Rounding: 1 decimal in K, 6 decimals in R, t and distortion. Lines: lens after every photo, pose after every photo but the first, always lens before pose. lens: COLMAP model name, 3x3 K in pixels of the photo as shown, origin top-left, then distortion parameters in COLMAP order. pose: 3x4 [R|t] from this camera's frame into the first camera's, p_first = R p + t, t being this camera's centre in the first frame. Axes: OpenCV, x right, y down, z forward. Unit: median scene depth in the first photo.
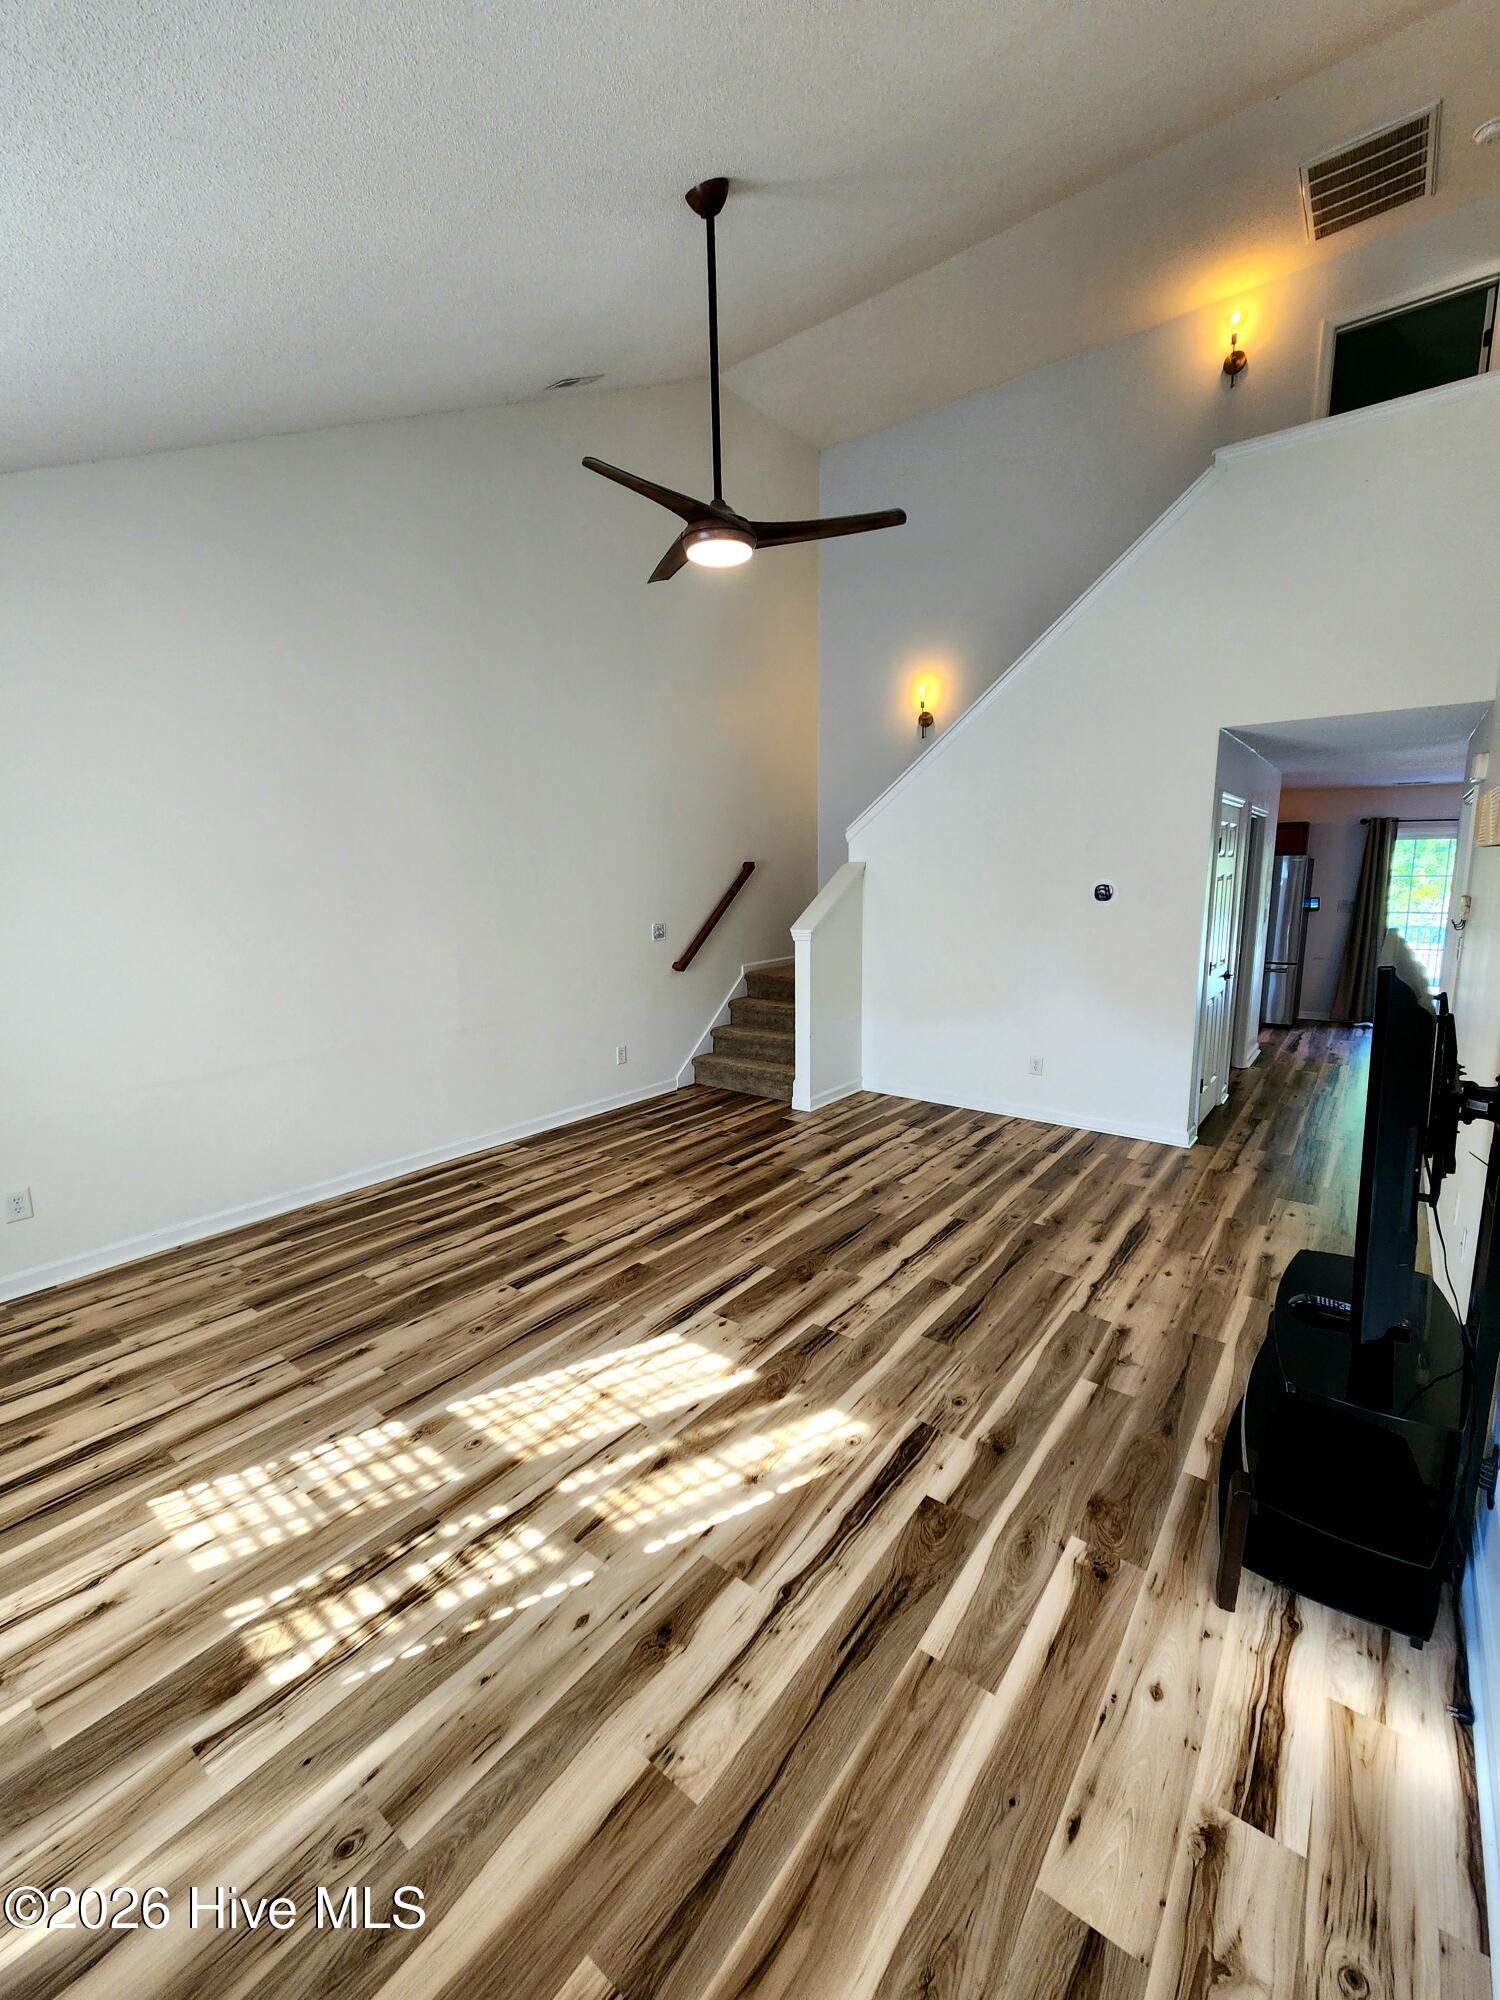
lens RADIAL K [[832.2, 0, 729.9], [0, 832.2, 998.9], [0, 0, 1]] dist [0.003299, 0.000246]
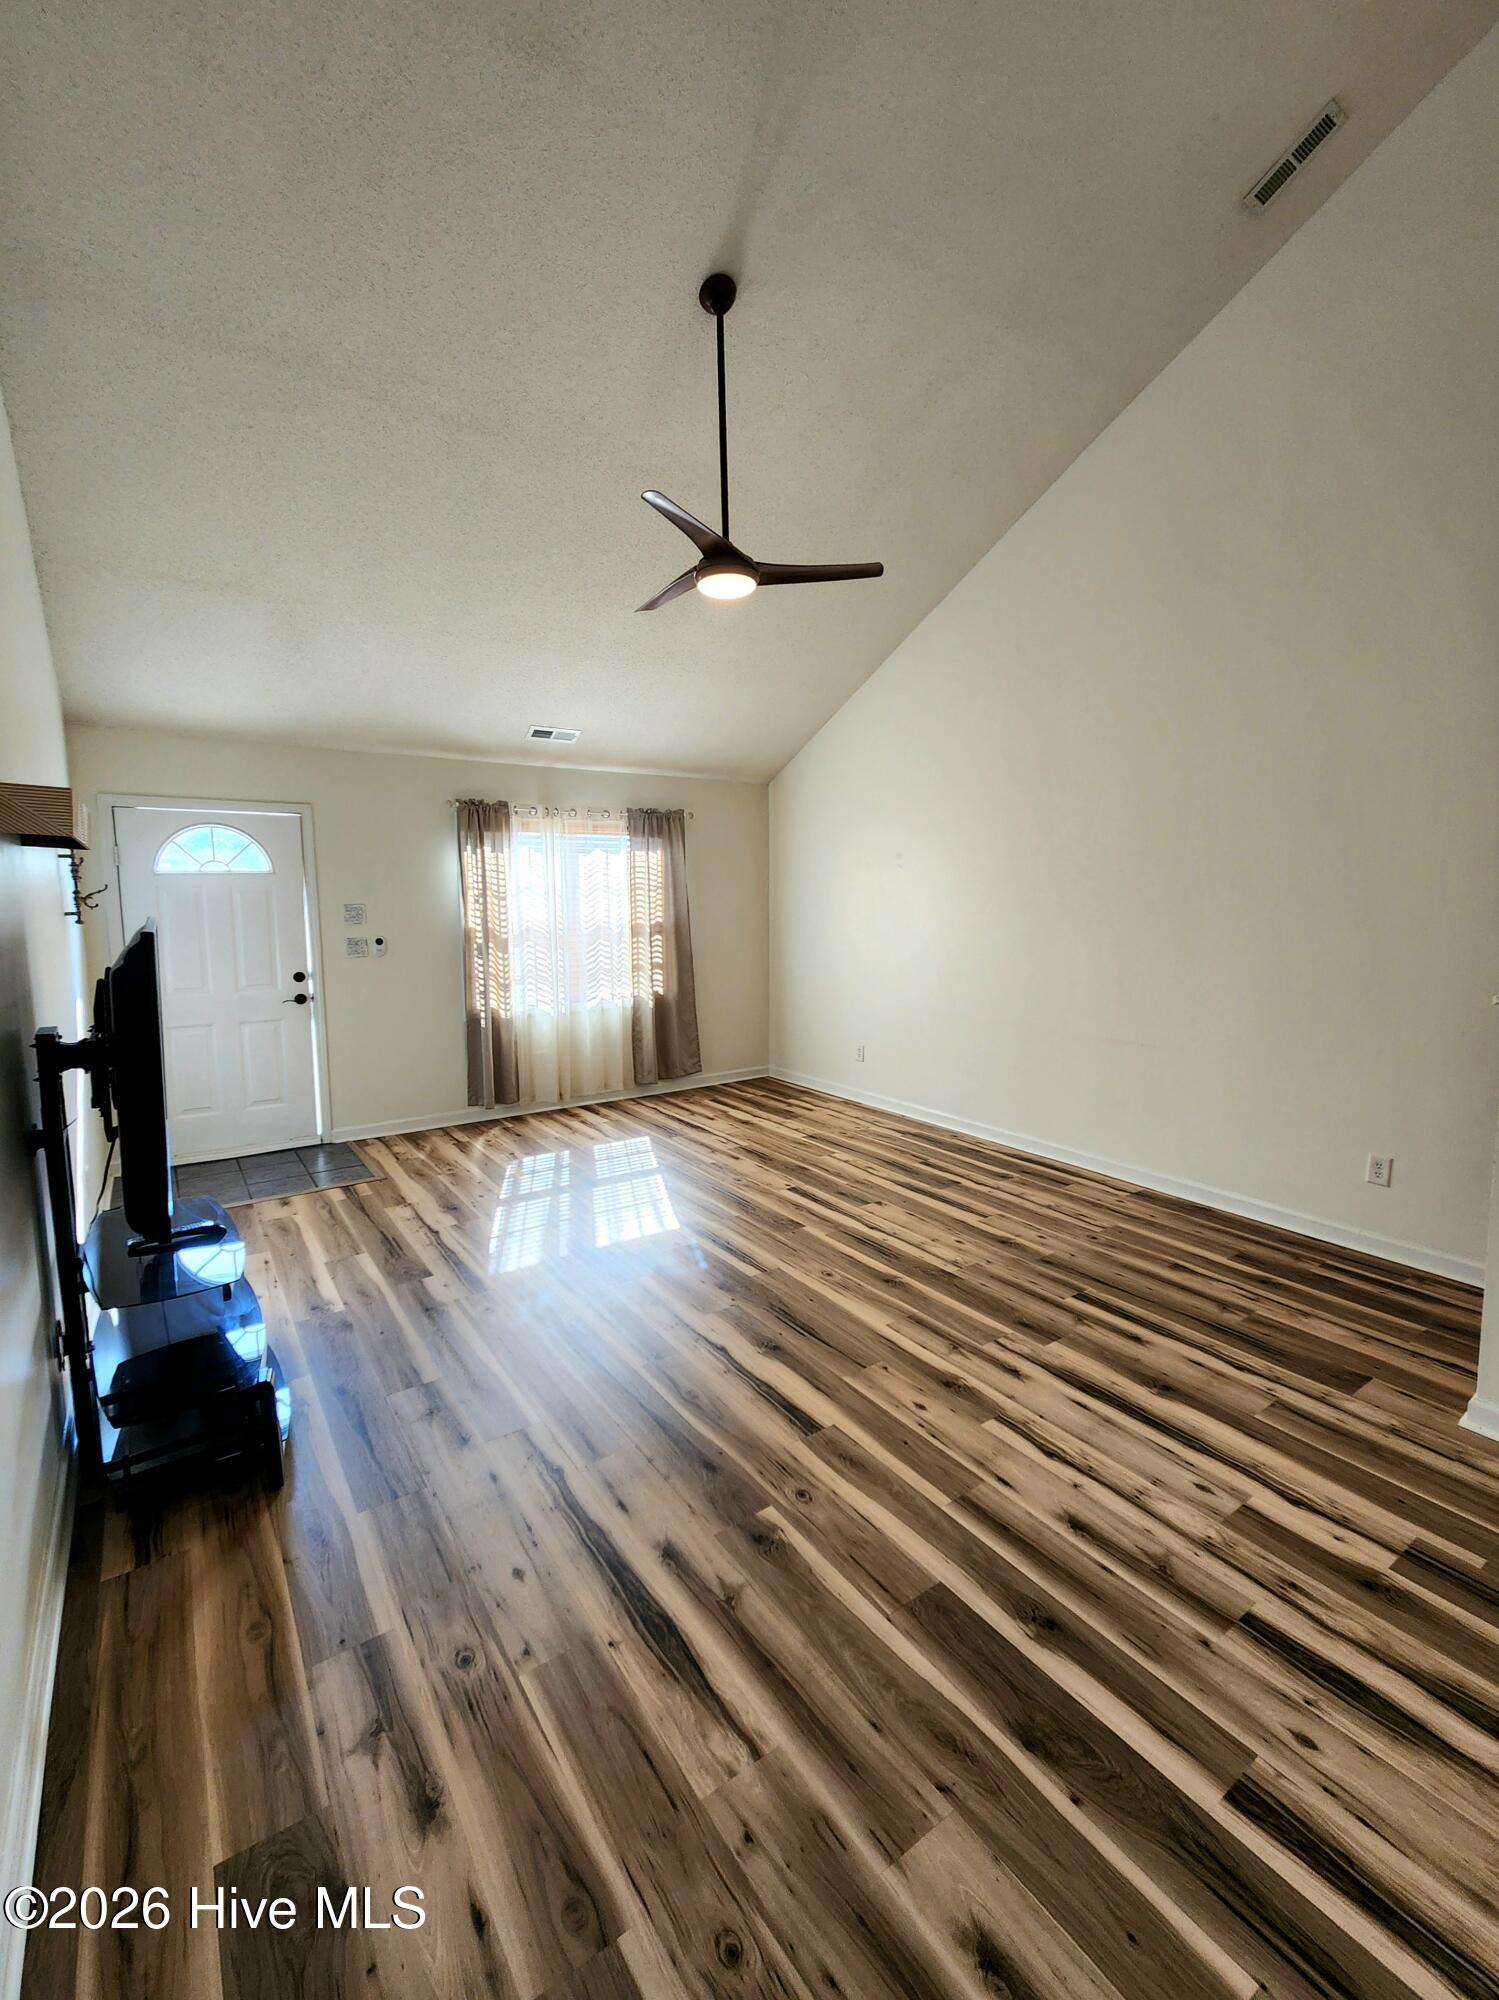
lens RADIAL K [[833.7, 0, 744.5], [0, 833.7, 987.9], [0, 0, 1]] dist [0.000584, -0.000255]
pose [[-0.285542, 0.123241, -0.950409, 0.849192], [-0.139846, 0.975724, 0.168539, -0.150145], [0.948108, 0.181035, -0.261375, 1.071064]]
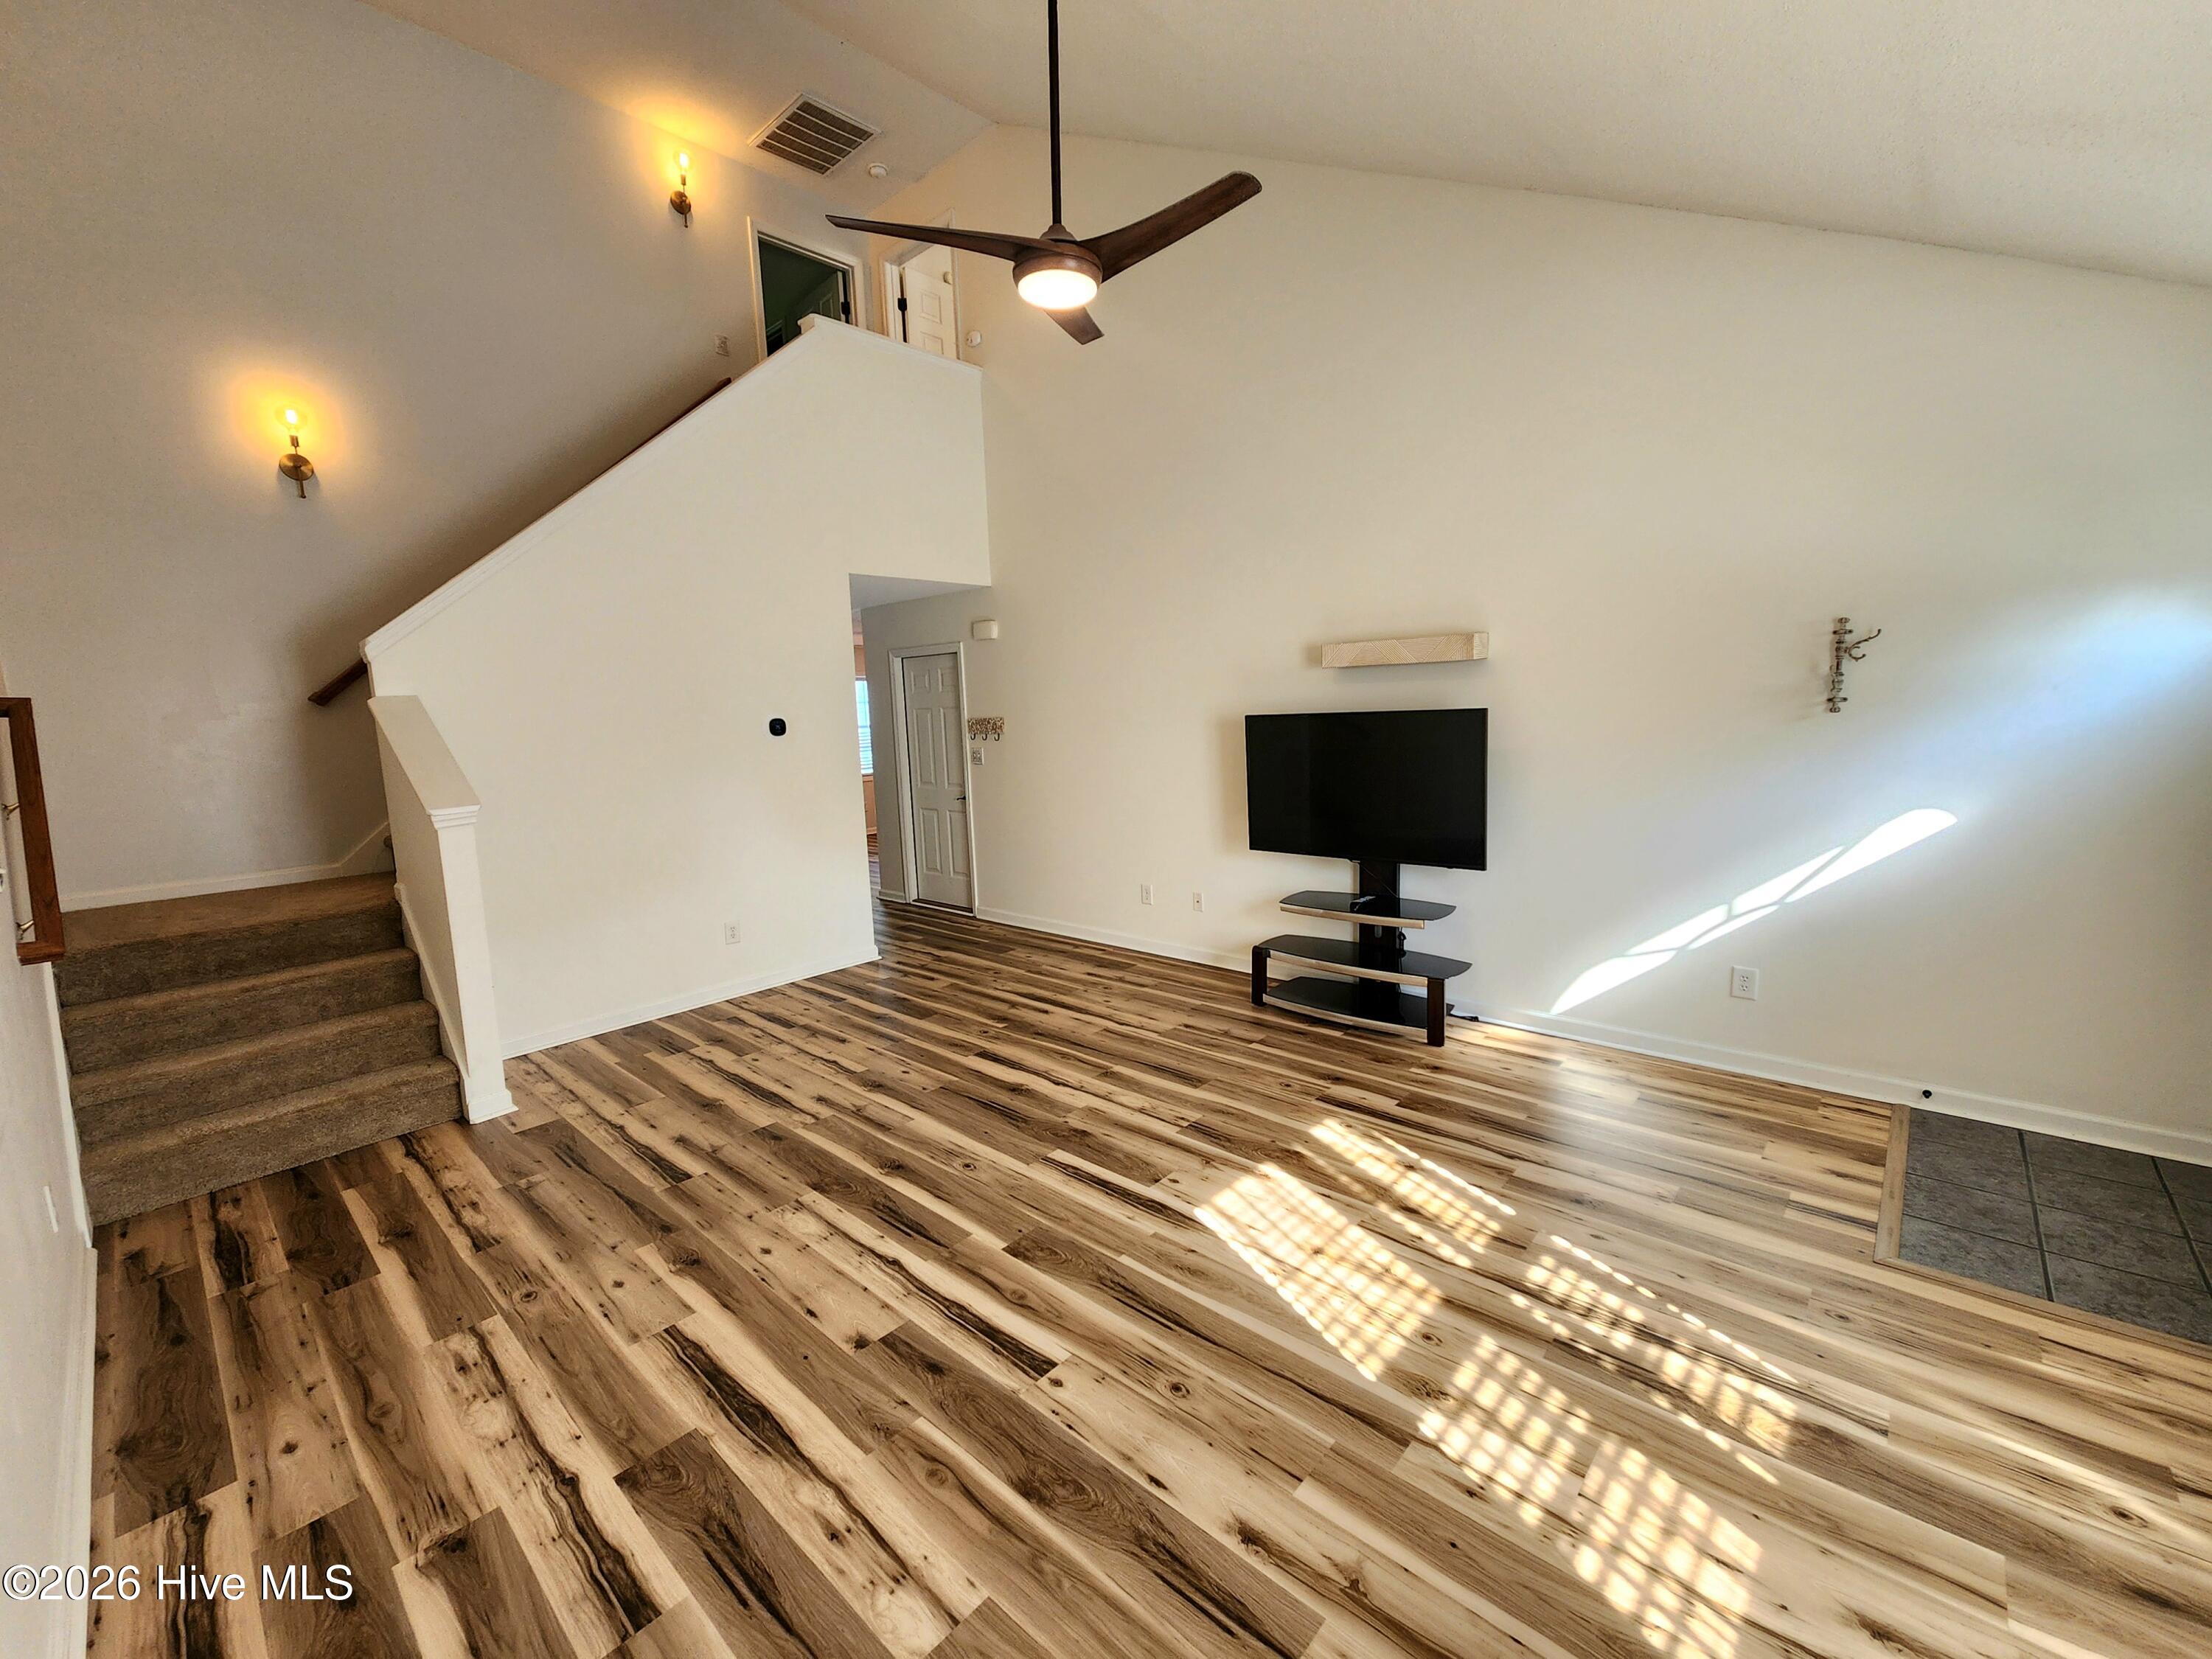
lens RADIAL K [[922.1, 0, 1110.1], [0, 922.1, 832.4], [0, 0, 1]] dist [0.000584, -0.000255]
pose [[0.050618, -0.127366, 0.990563, -0.747659], [0.189230, 0.975092, 0.115707, -0.077996], [-0.980627, 0.181588, 0.073459, 0.740691]]
